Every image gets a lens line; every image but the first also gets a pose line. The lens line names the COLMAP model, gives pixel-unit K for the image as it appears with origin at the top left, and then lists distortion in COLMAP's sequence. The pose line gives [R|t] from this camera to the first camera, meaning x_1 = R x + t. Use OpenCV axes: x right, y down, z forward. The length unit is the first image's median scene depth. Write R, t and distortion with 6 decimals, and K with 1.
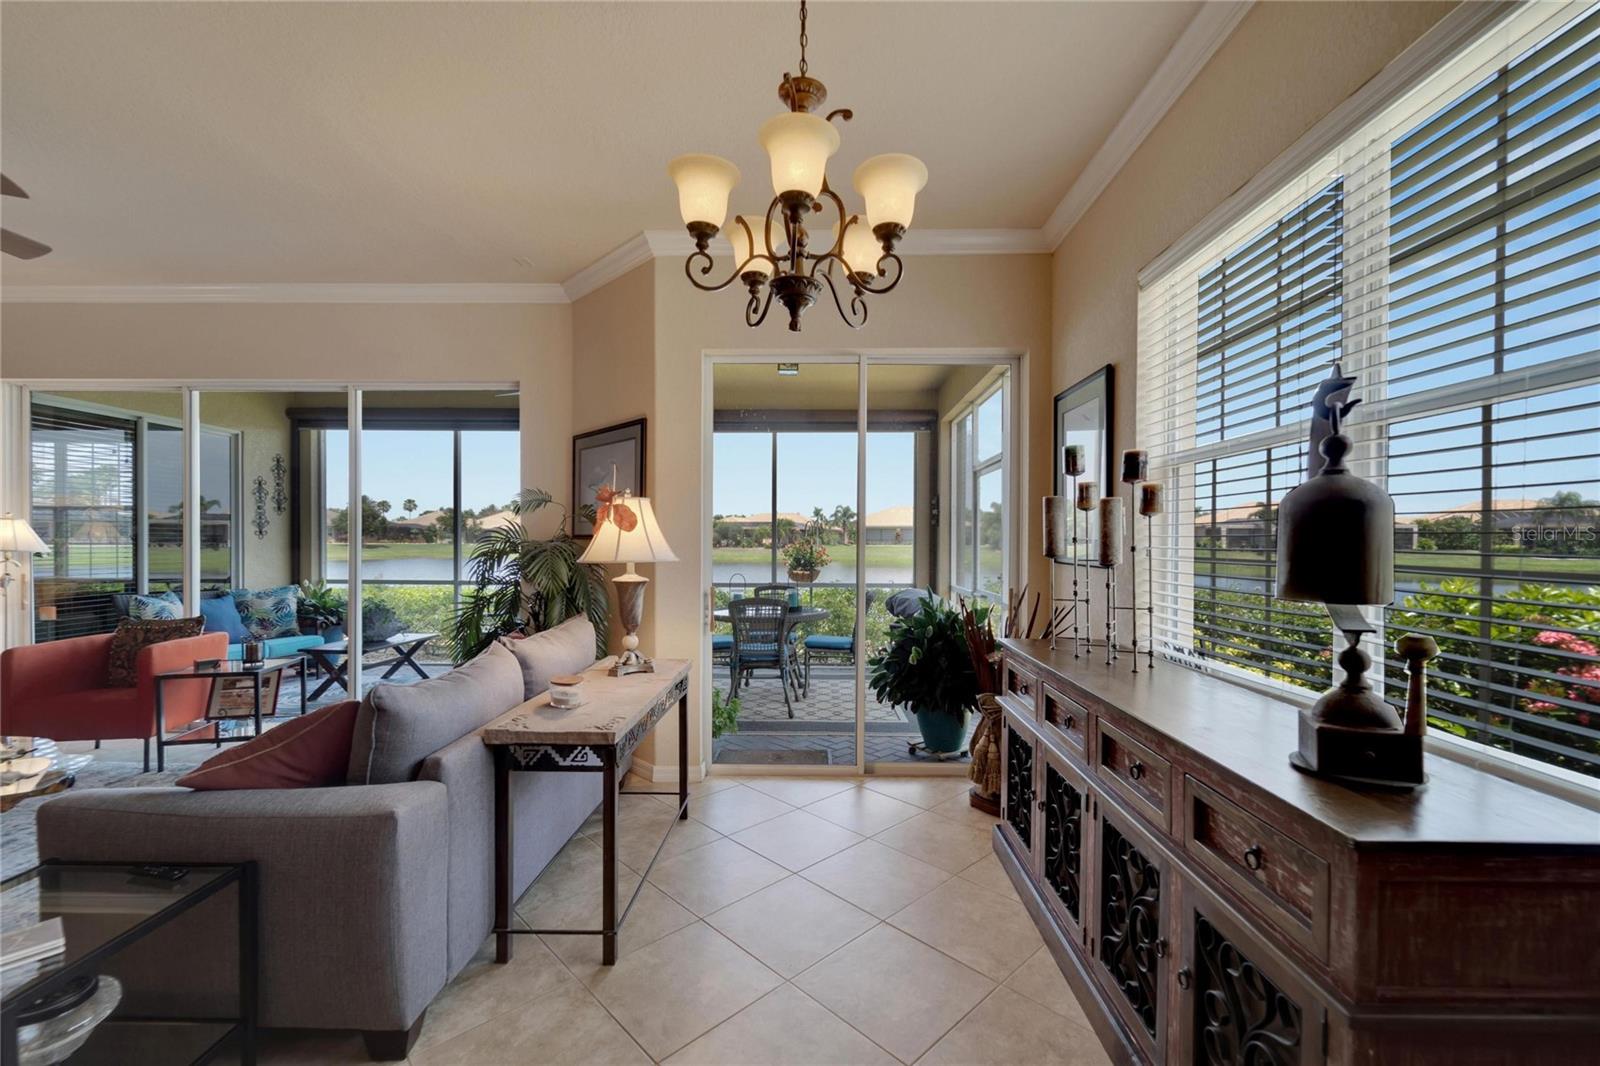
lens RADIAL K [[666.8, 0, 810.4], [0, 666.8, 556.5], [0, 0, 1]] dist [0.002038, -0.001808]
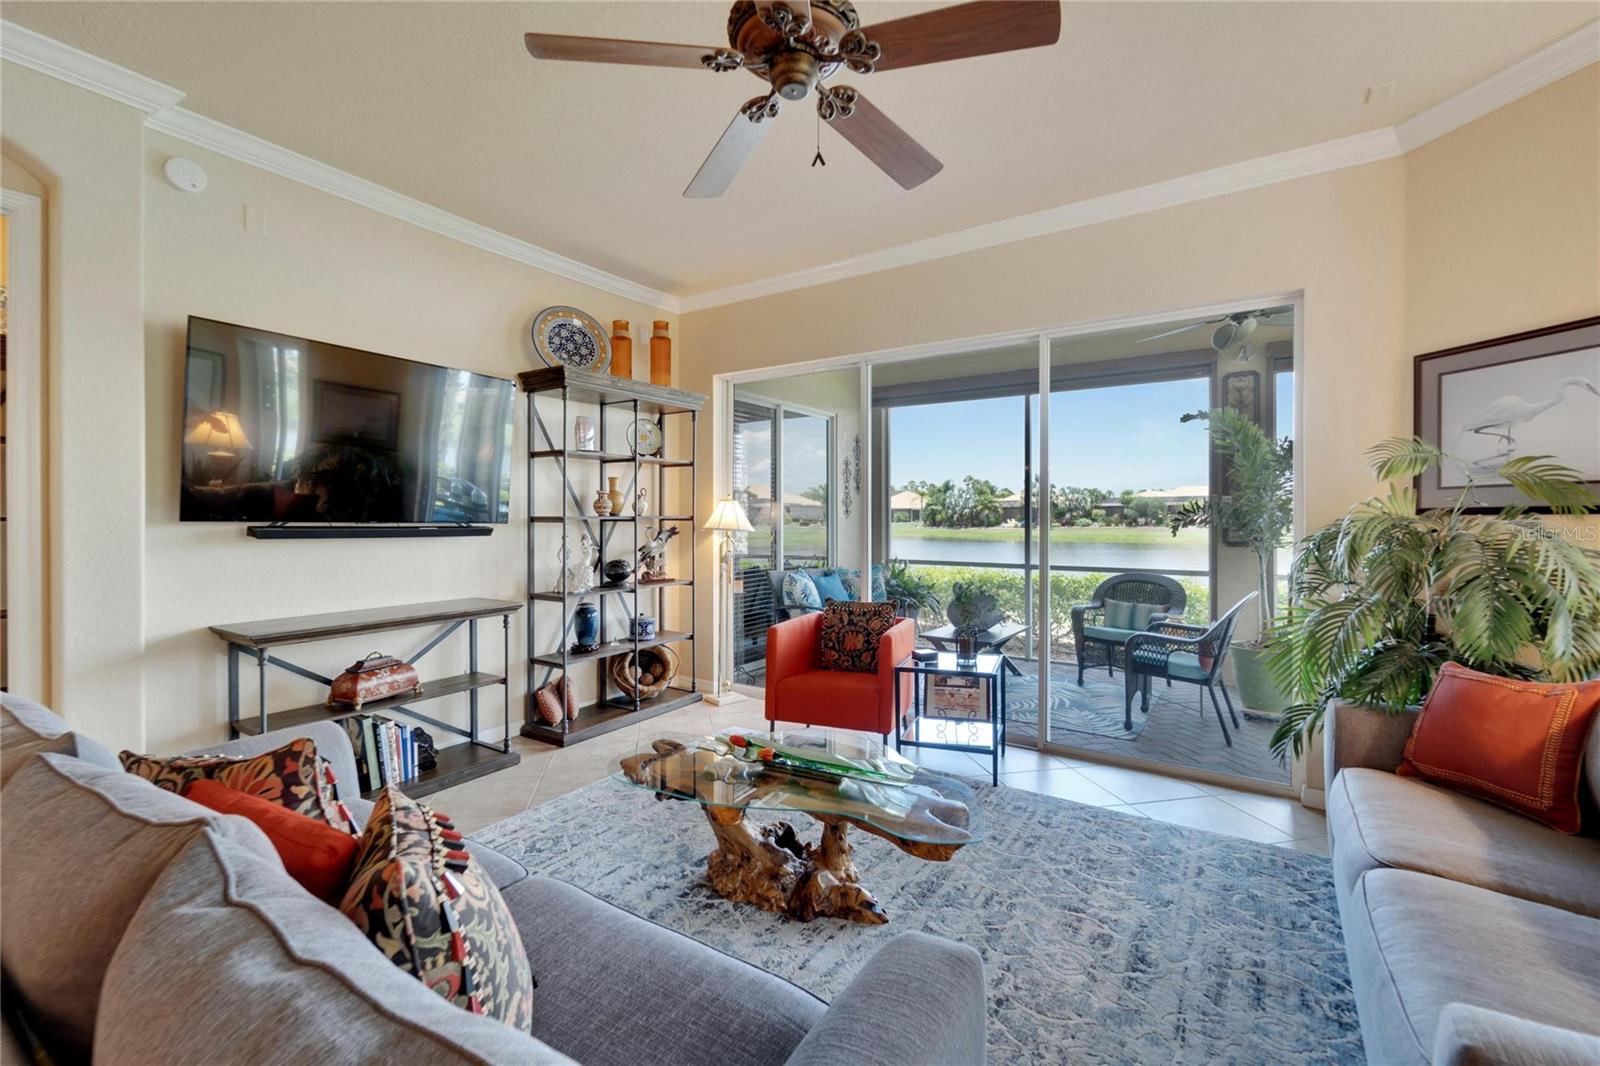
lens RADIAL K [[666.8, 0, 795.9], [0, 666.8, 531.3], [0, 0, 1]] dist [0.002038, -0.001808]
pose [[0.845704, 0.004454, -0.533634, -0.475619], [-0.007380, 0.999967, -0.003350, -0.003008], [0.533601, 0.006771, 0.845709, 0.121065]]
